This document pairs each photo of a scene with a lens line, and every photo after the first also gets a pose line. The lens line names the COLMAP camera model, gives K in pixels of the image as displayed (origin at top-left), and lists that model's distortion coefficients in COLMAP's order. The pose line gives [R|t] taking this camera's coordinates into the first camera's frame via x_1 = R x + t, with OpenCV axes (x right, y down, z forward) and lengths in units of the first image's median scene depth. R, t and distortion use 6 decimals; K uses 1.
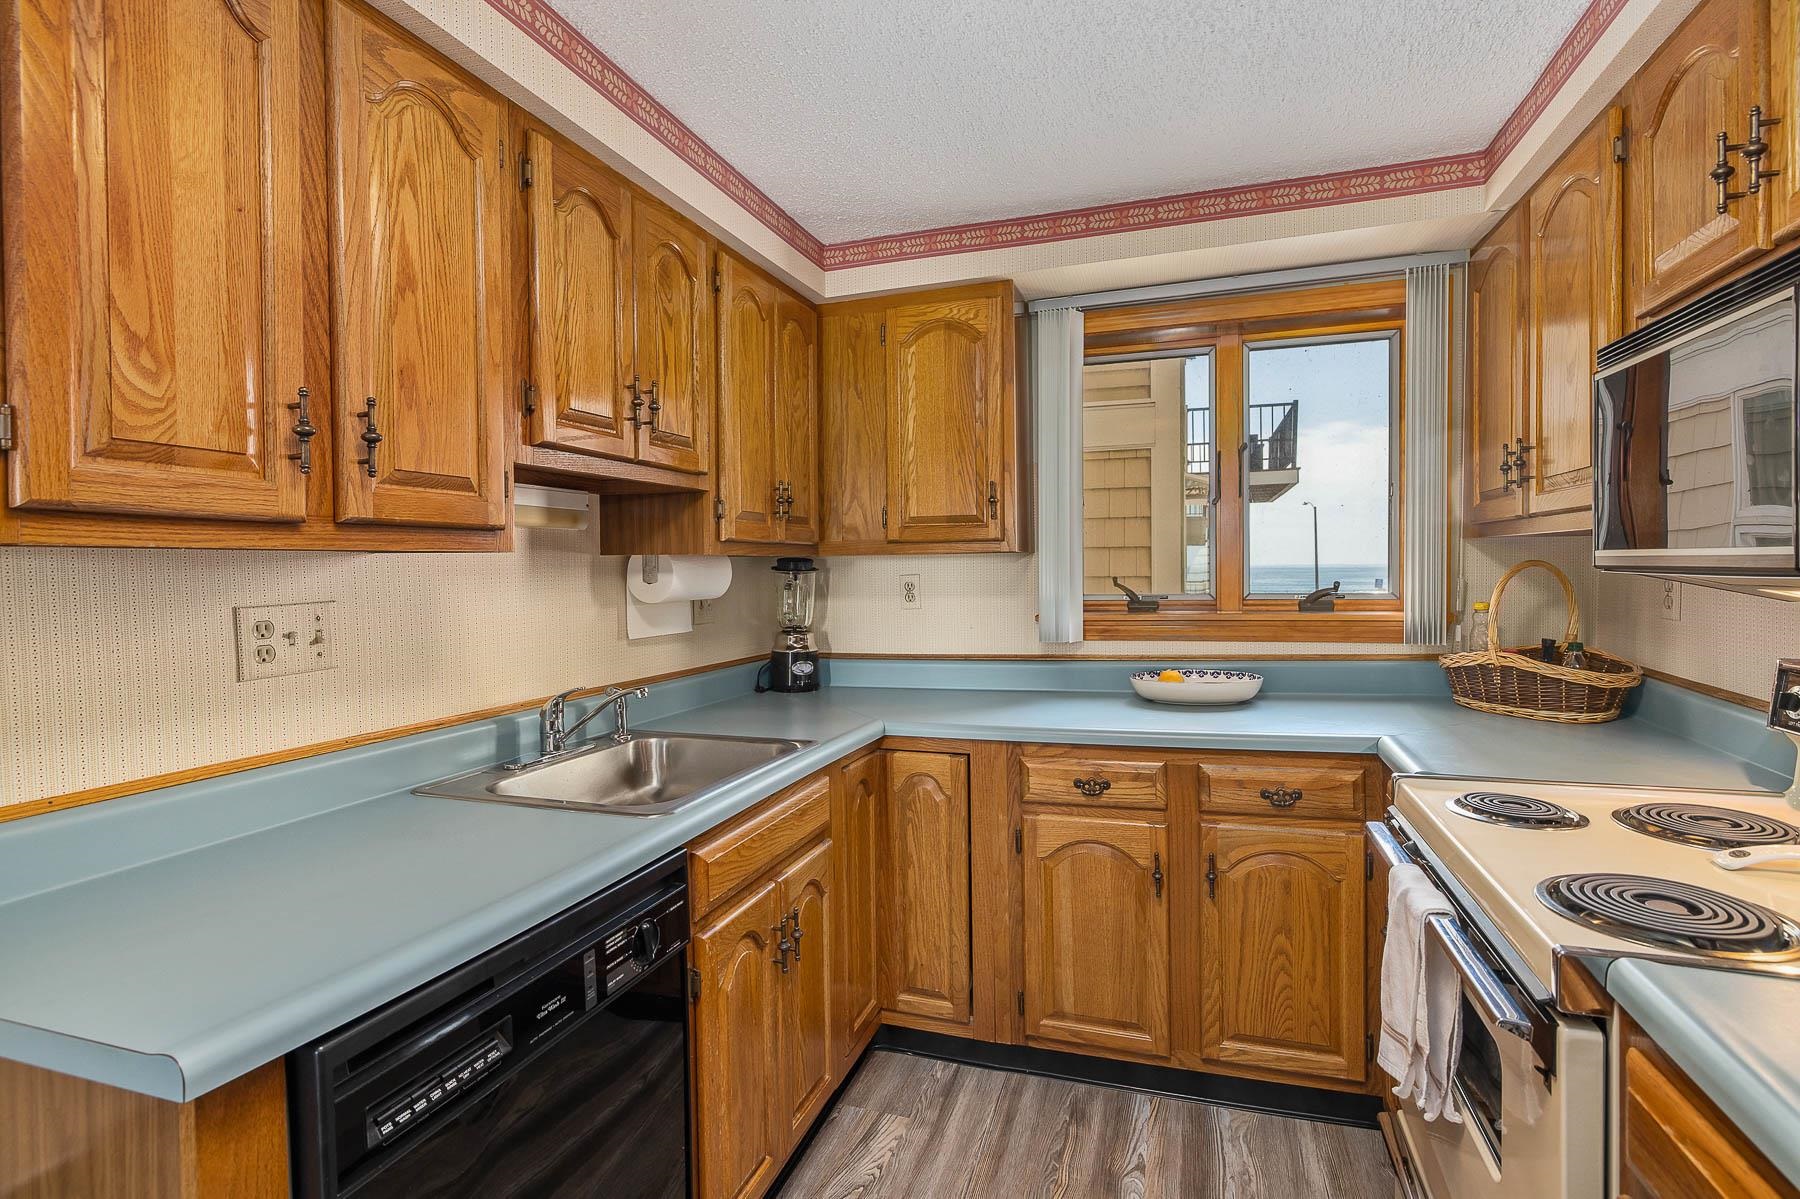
lens RADIAL K [[847.4, 0, 905.1], [0, 847.4, 588.4], [0, 0, 1]] dist [-0.009476, 0.001052]
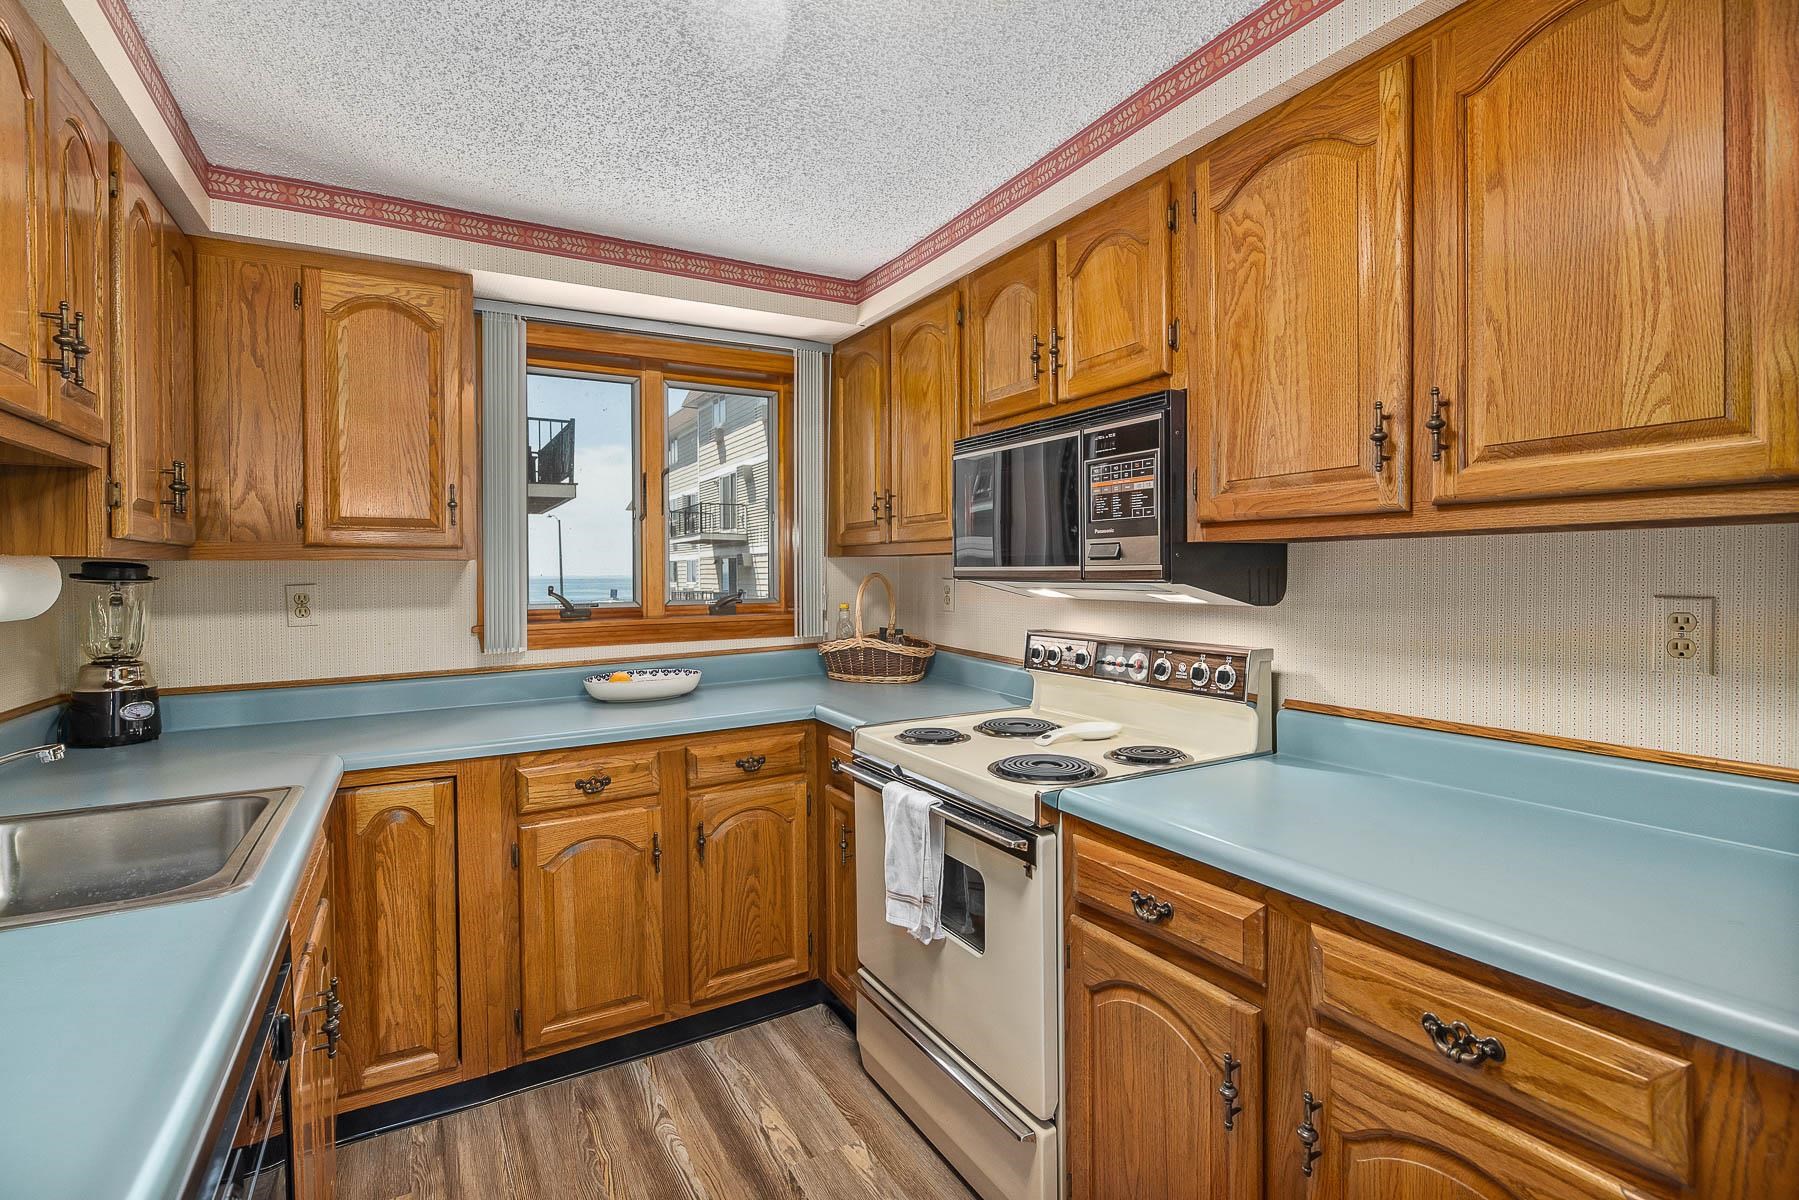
lens RADIAL K [[847.0, 0, 905.4], [0, 847.0, 588.5], [0, 0, 1]] dist [-0.009476, 0.001052]
pose [[0.662853, -0.005802, 0.748727, -0.300741], [0.015471, 0.999863, -0.005949, 0.002269], [-0.748589, 0.015527, 0.662852, 0.009342]]
